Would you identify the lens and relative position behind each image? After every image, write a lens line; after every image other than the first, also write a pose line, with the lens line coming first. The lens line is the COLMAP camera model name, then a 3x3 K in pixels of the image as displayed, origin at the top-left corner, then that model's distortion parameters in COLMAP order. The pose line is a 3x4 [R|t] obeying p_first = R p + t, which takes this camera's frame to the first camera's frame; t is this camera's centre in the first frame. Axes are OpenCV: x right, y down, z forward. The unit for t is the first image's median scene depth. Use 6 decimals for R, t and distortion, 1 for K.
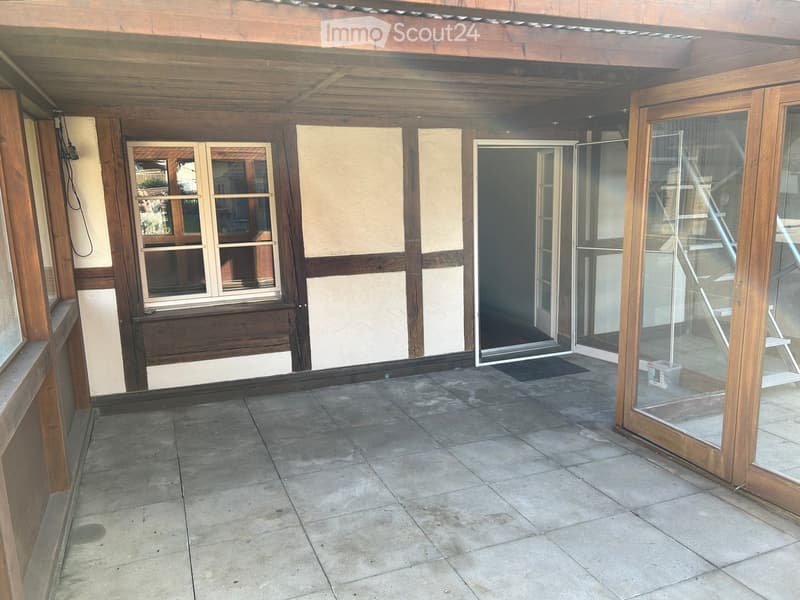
lens RADIAL K [[597.4, 0, 400.5], [0, 597.4, 299.6], [0, 0, 1]] dist [0.053126, -0.065642]
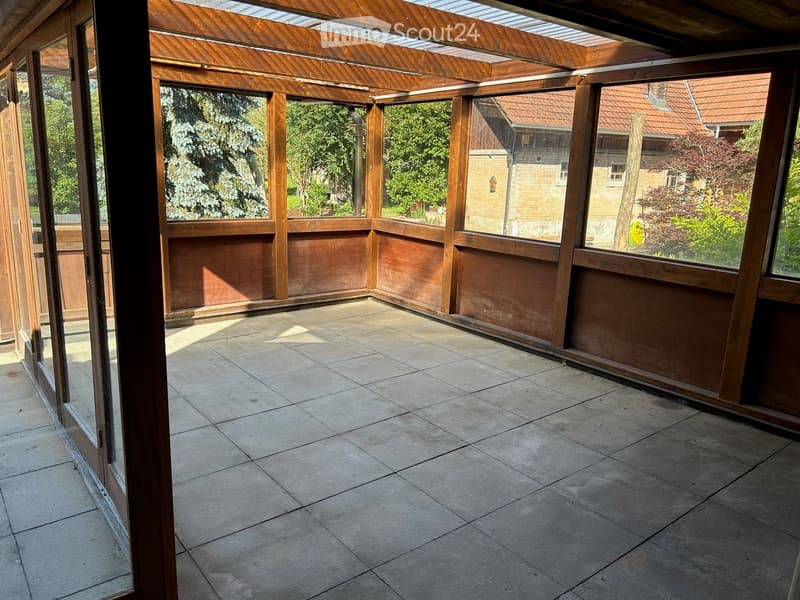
lens RADIAL K [[597.4, 0, 399.9], [0, 597.4, 299.5], [0, 0, 1]] dist [0.053126, -0.065642]
pose [[-0.962506, 0.050143, -0.266585, 0.387222], [-0.060523, 0.918295, 0.391244, -0.303680], [0.264422, 0.392709, -0.880830, 1.803940]]
